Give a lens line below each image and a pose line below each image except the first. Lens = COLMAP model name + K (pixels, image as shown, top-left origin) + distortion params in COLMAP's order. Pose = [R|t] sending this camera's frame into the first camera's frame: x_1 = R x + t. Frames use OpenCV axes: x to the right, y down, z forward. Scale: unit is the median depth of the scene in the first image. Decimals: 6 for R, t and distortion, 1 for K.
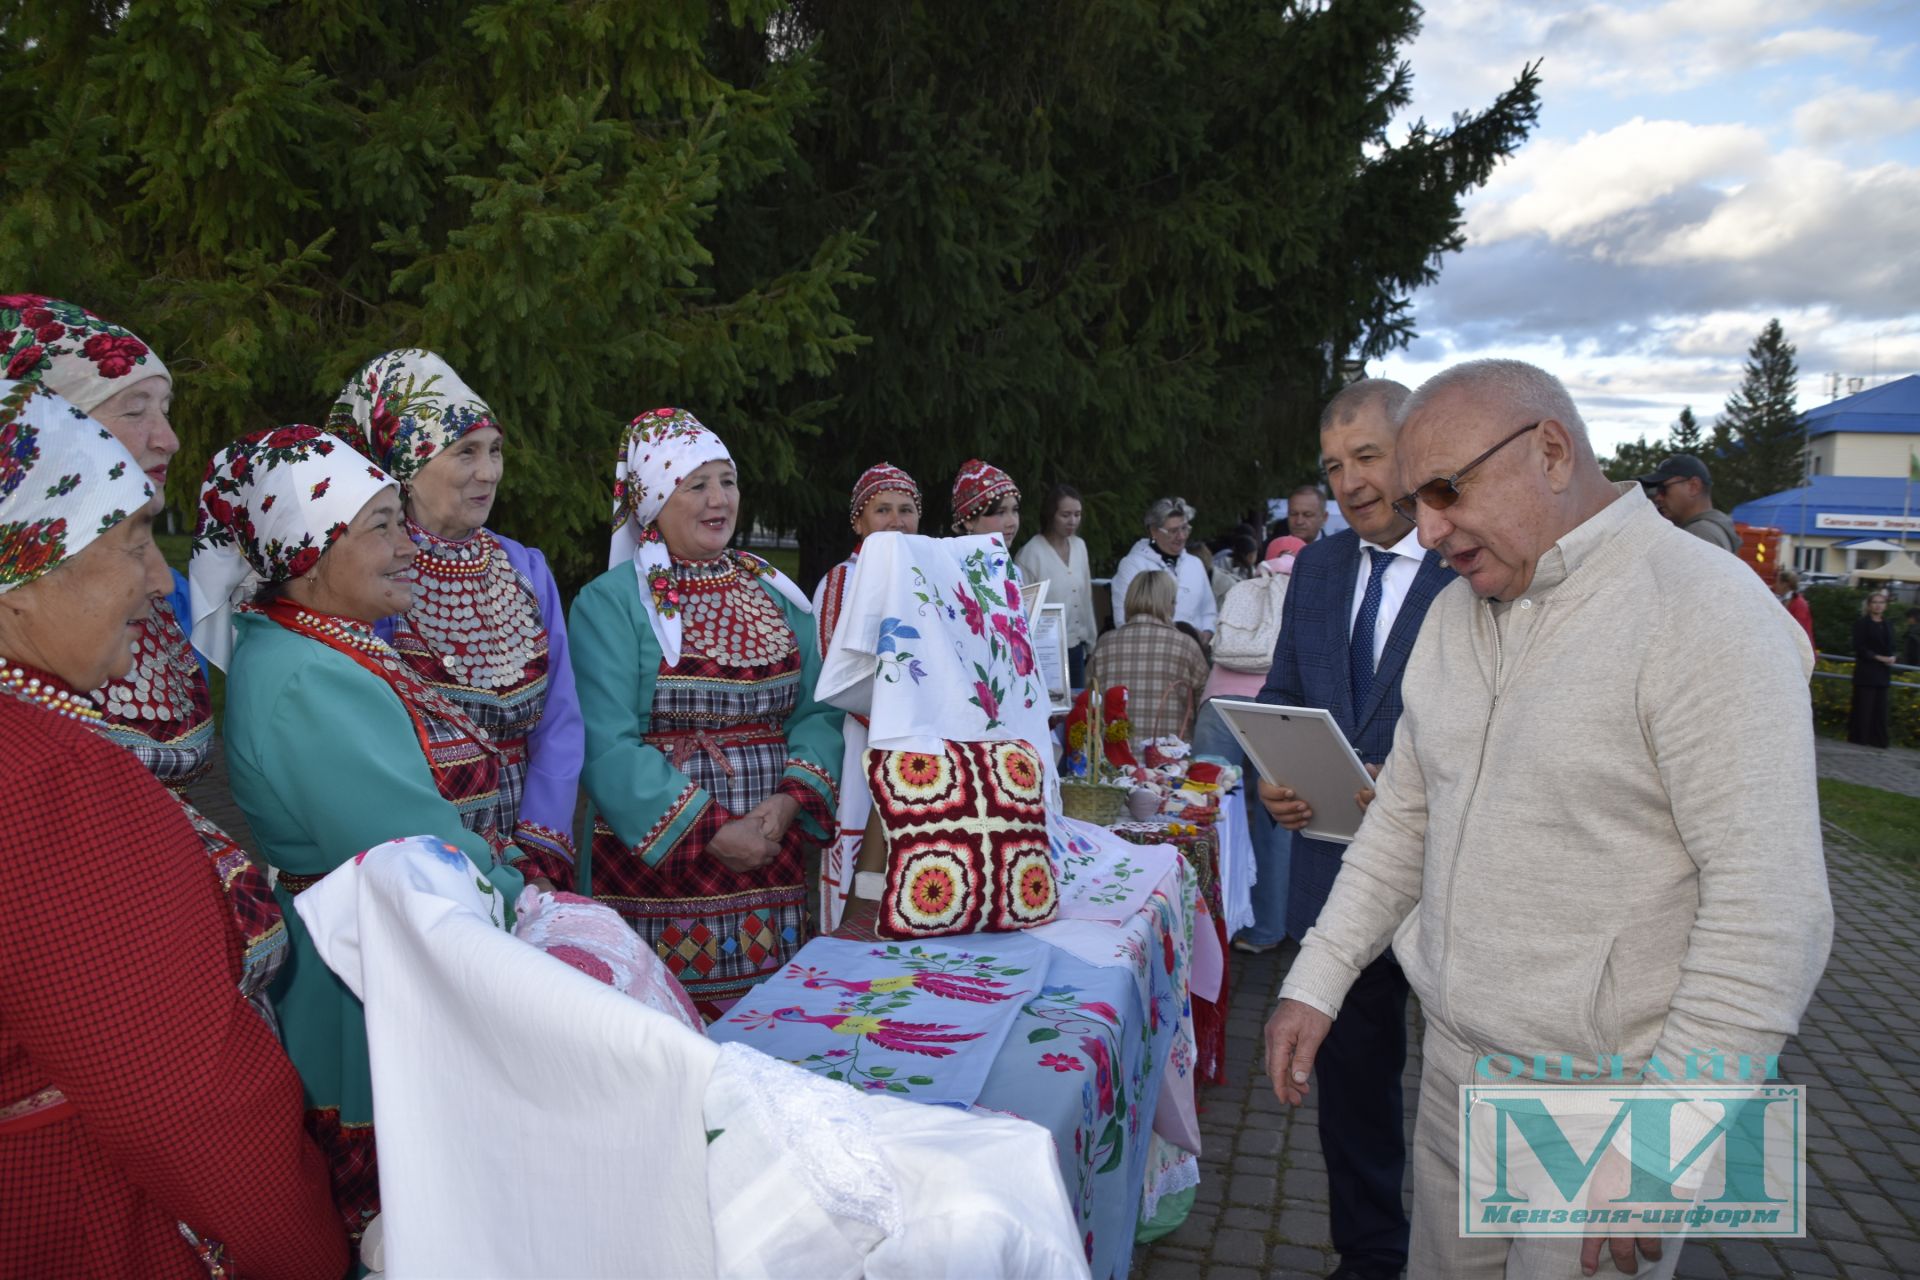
lens RADIAL K [[1493.7, 0, 969.5], [0, 1493.7, 662.8], [0, 0, 1]] dist [-0.164763, 0.122389]
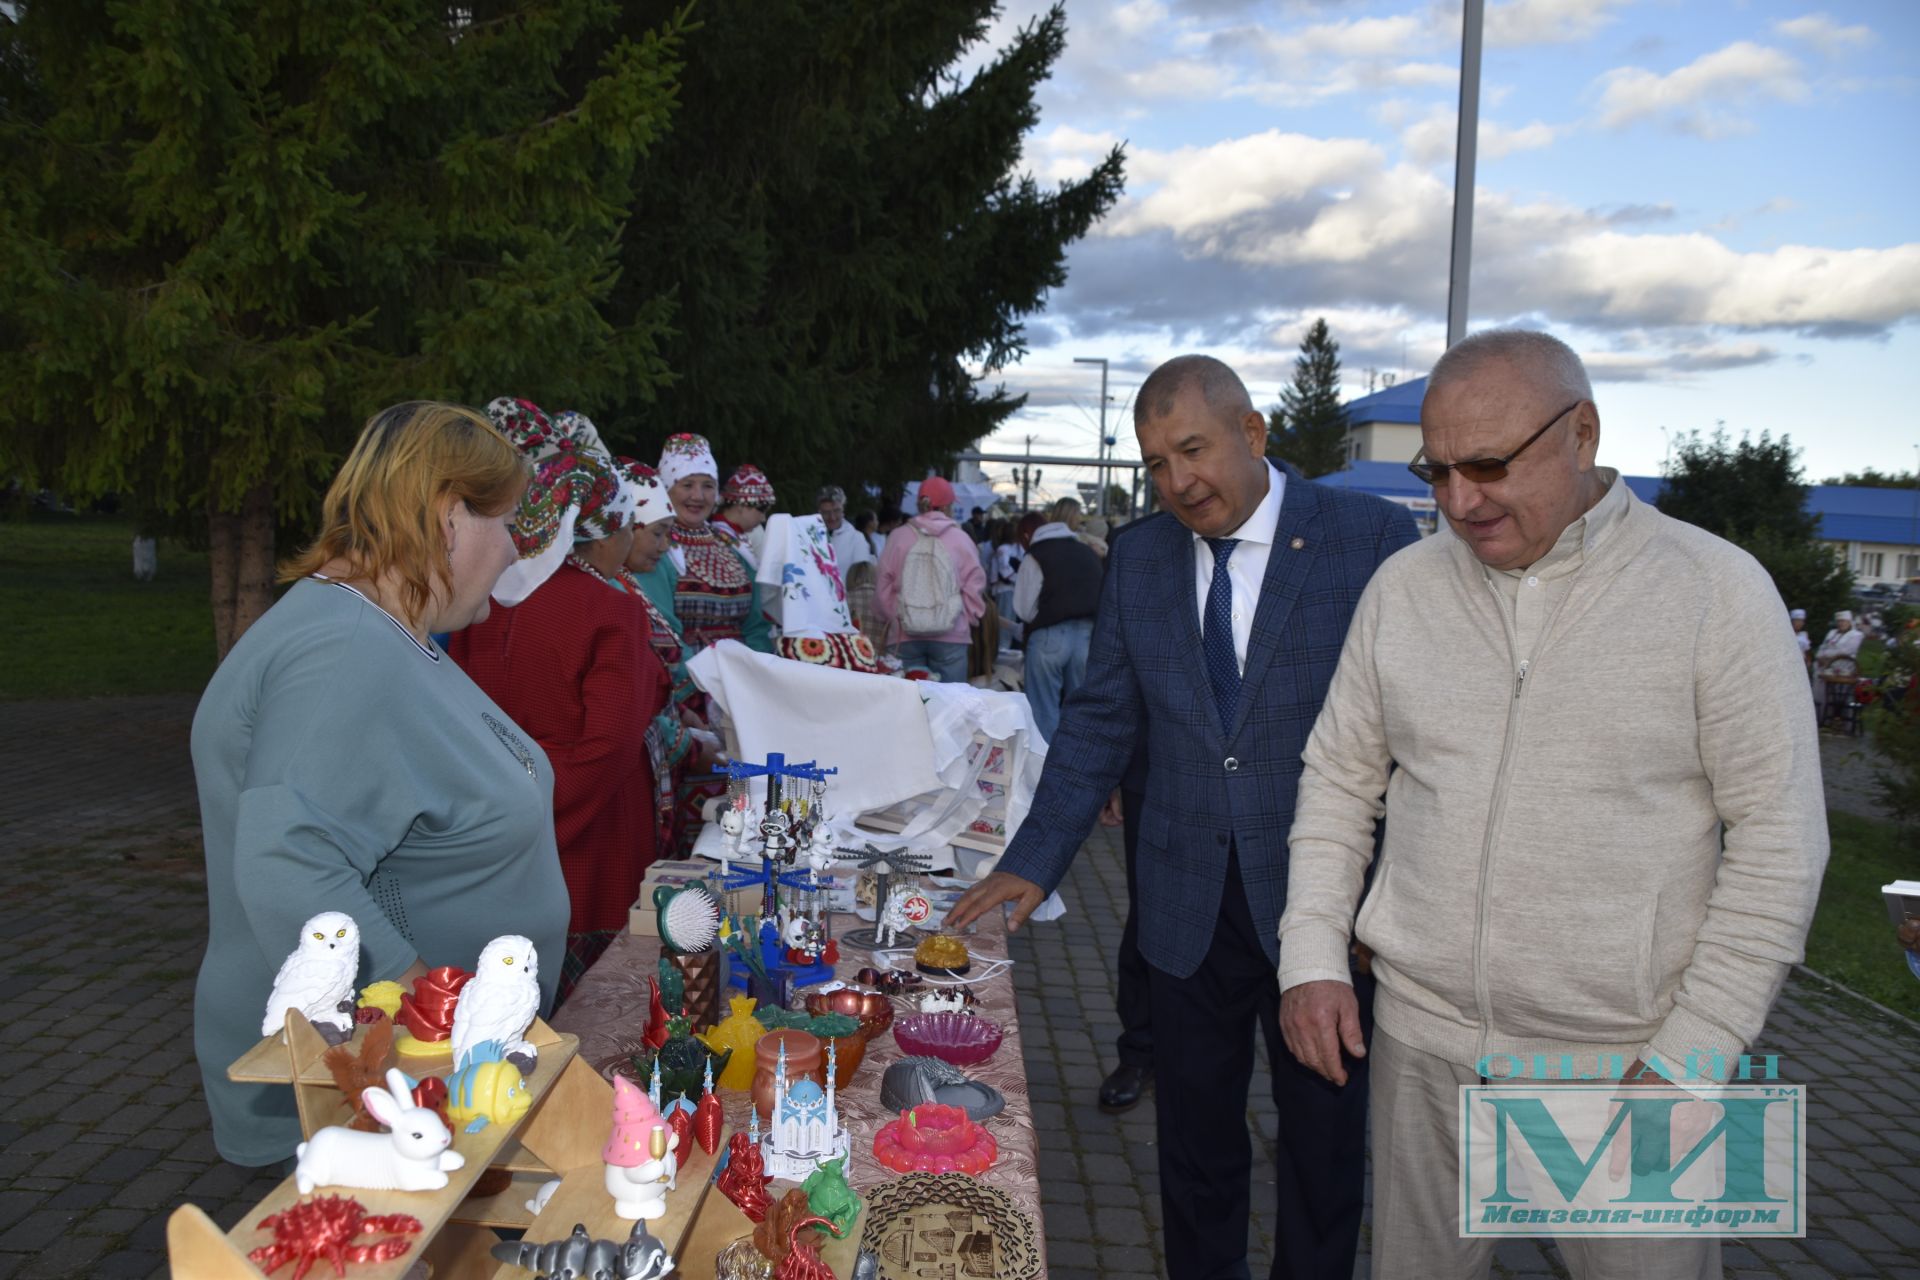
lens RADIAL K [[1493.7, 0, 969.5], [0, 1493.7, 662.8], [0, 0, 1]] dist [-0.164763, 0.122389]
pose [[0.962601, -0.021656, 0.270056, -0.097694], [0.017824, 0.999703, 0.016634, 0.018455], [-0.270336, -0.011198, 0.962701, -0.222599]]
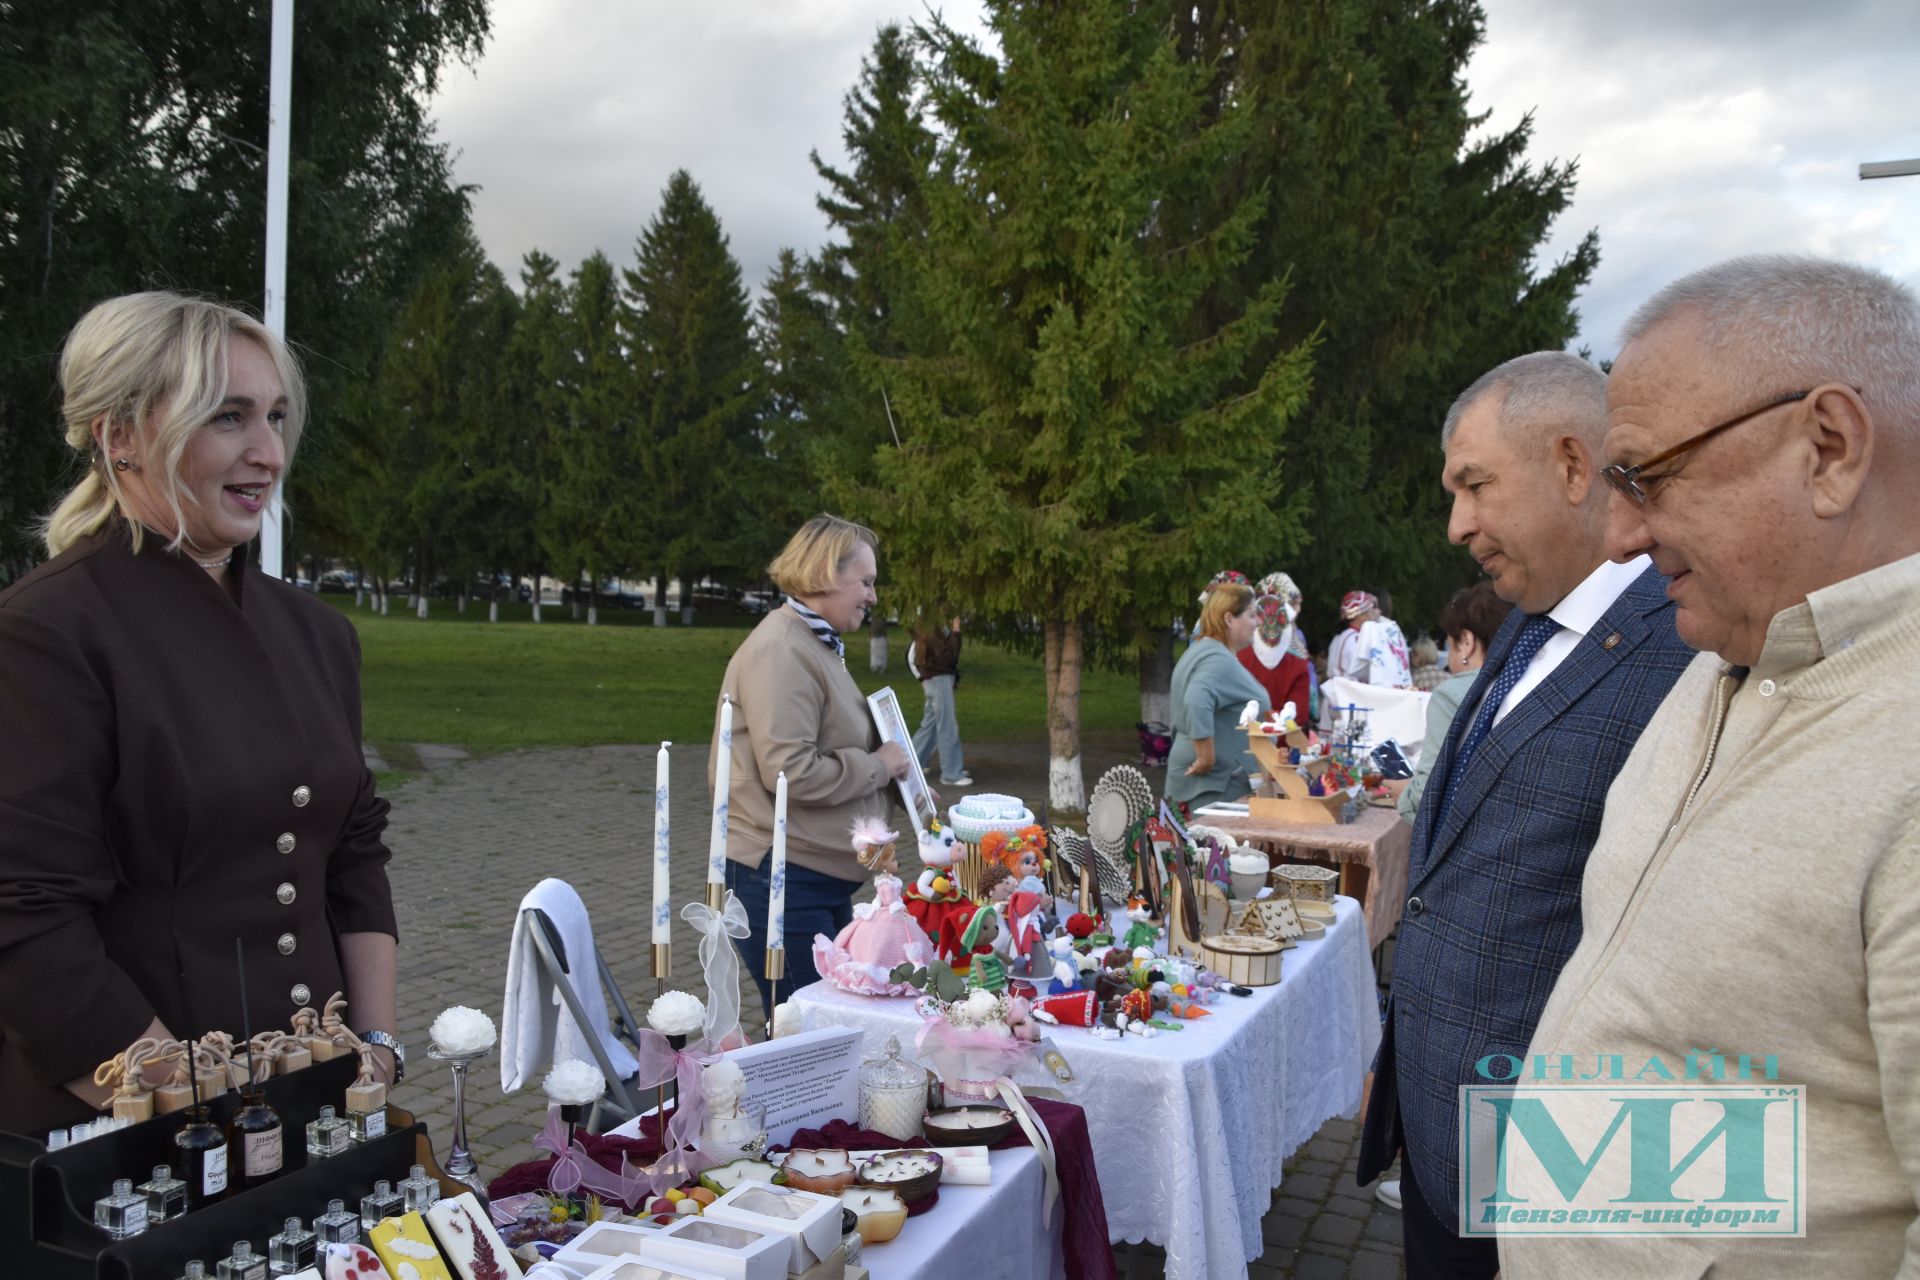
lens RADIAL K [[1493.7, 0, 969.5], [0, 1493.7, 662.8], [0, 0, 1]] dist [-0.164763, 0.122389]
pose [[0.990192, -0.001877, -0.139699, -0.145470], [-0.006158, 0.998352, -0.057062, 0.058842], [0.139576, 0.057362, 0.988548, -0.708210]]
